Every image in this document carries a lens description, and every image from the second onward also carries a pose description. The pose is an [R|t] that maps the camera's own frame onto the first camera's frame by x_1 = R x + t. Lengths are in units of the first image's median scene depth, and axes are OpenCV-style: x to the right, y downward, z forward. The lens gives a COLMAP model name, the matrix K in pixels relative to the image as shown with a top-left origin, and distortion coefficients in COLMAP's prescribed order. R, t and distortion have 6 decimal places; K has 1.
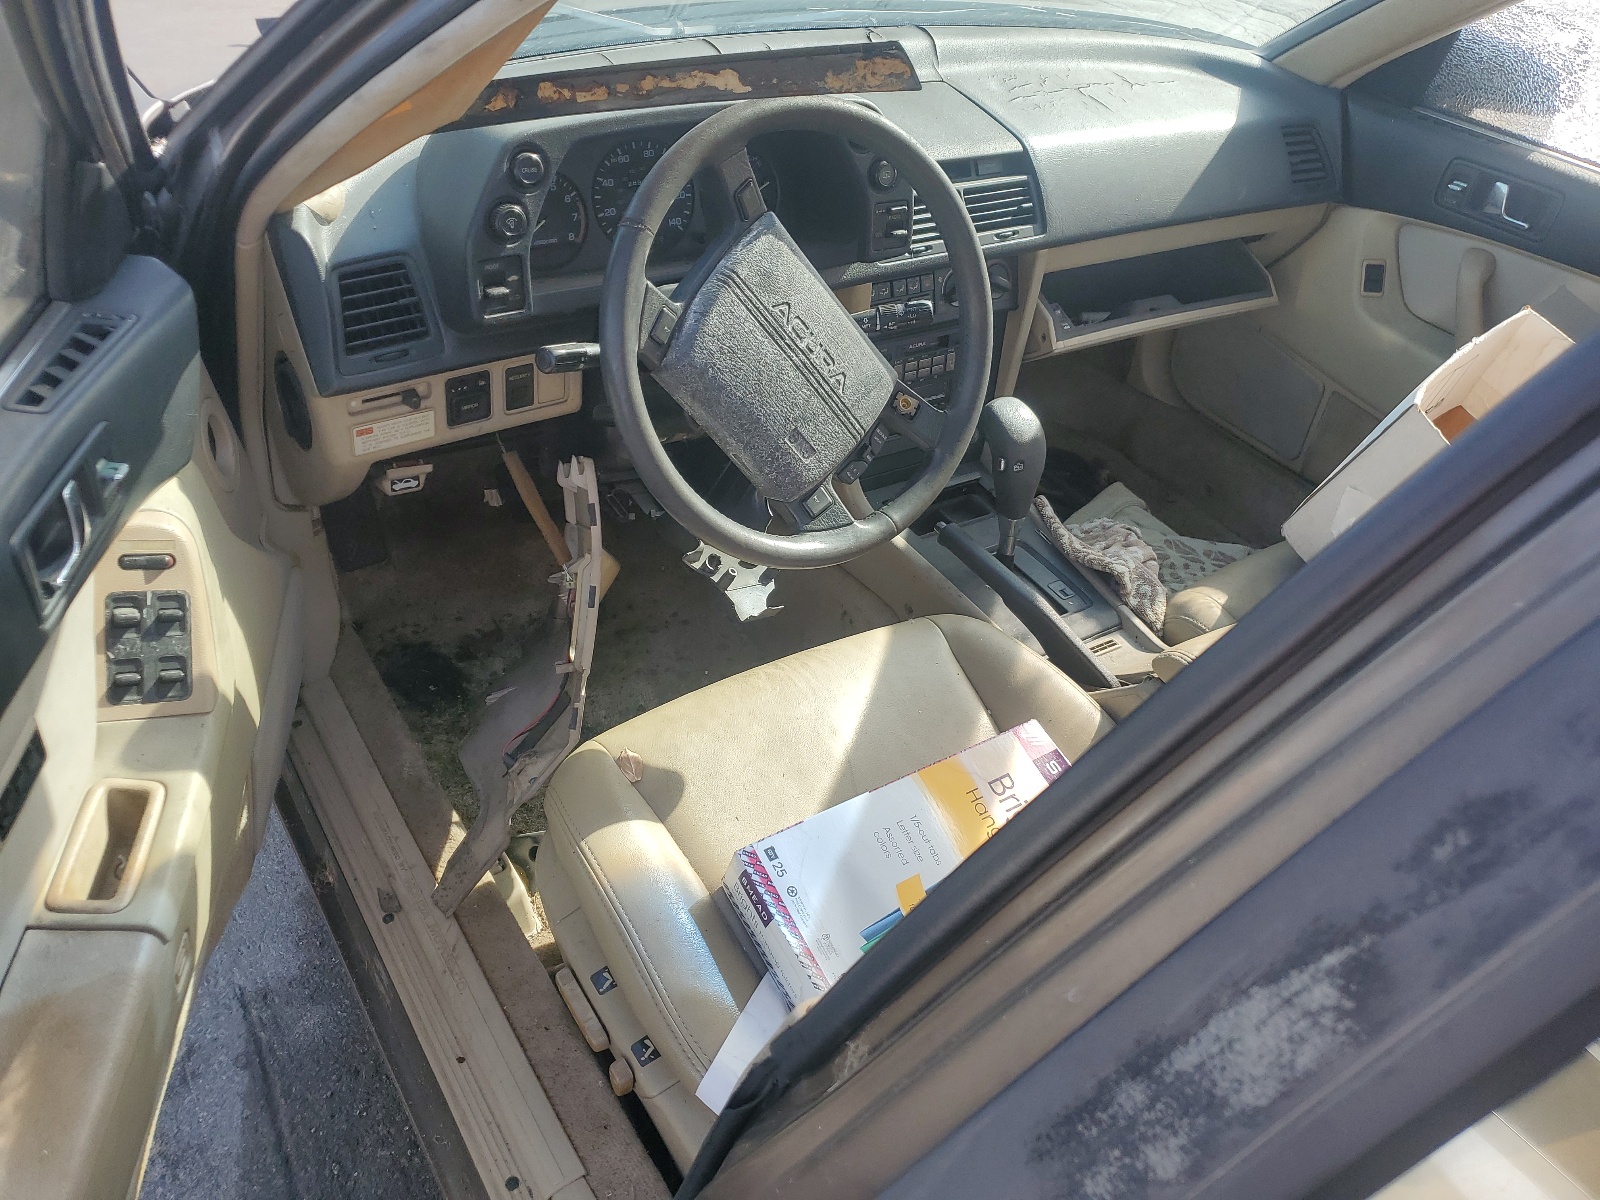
lens RADIAL K [[1242.7, 0, 800.1], [0, 1242.7, 598.2], [0, 0, 1]] dist [-0.009614, -0.001912]
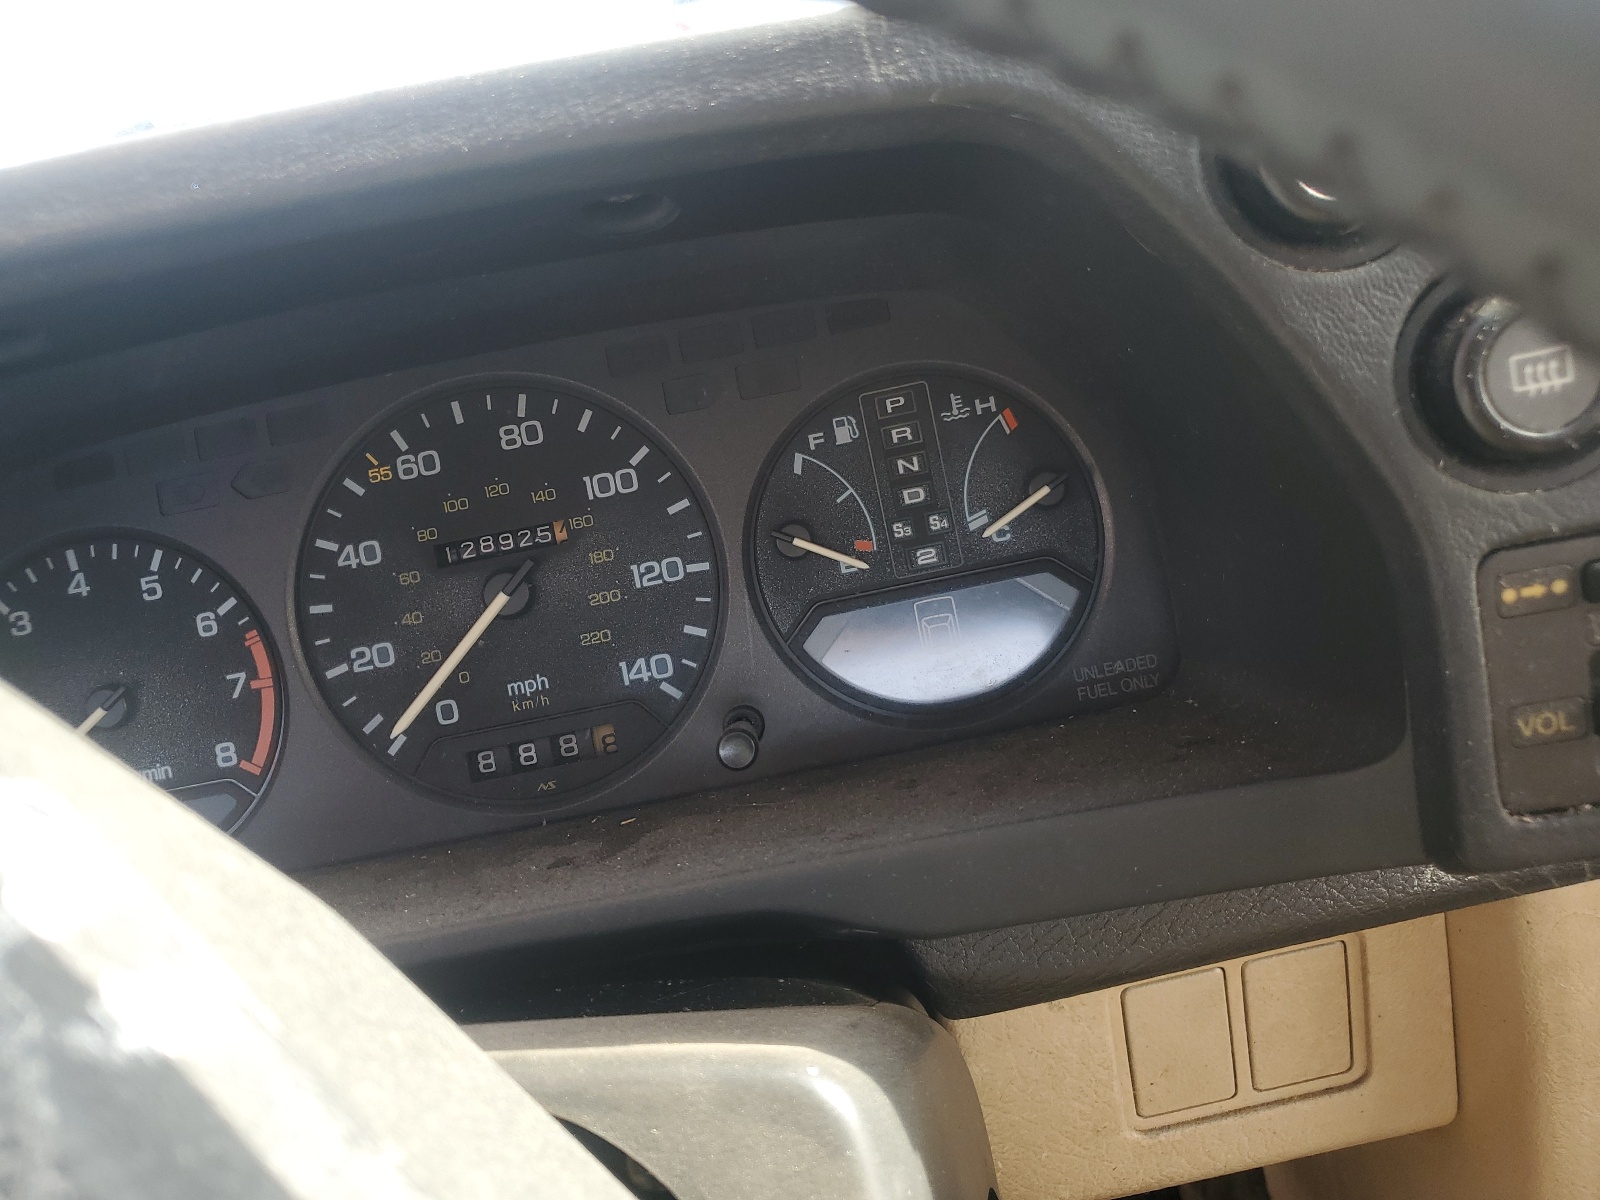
lens RADIAL K [[1242.7, 0, 802.8], [0, 1242.7, 601.3], [0, 0, 1]] dist [-0.009614, -0.001912]
pose [[0.843415, -0.056494, -0.534284, 0.071163], [-0.080152, 0.970097, -0.229103, -0.270962], [0.531250, 0.236053, 0.813666, 0.834379]]
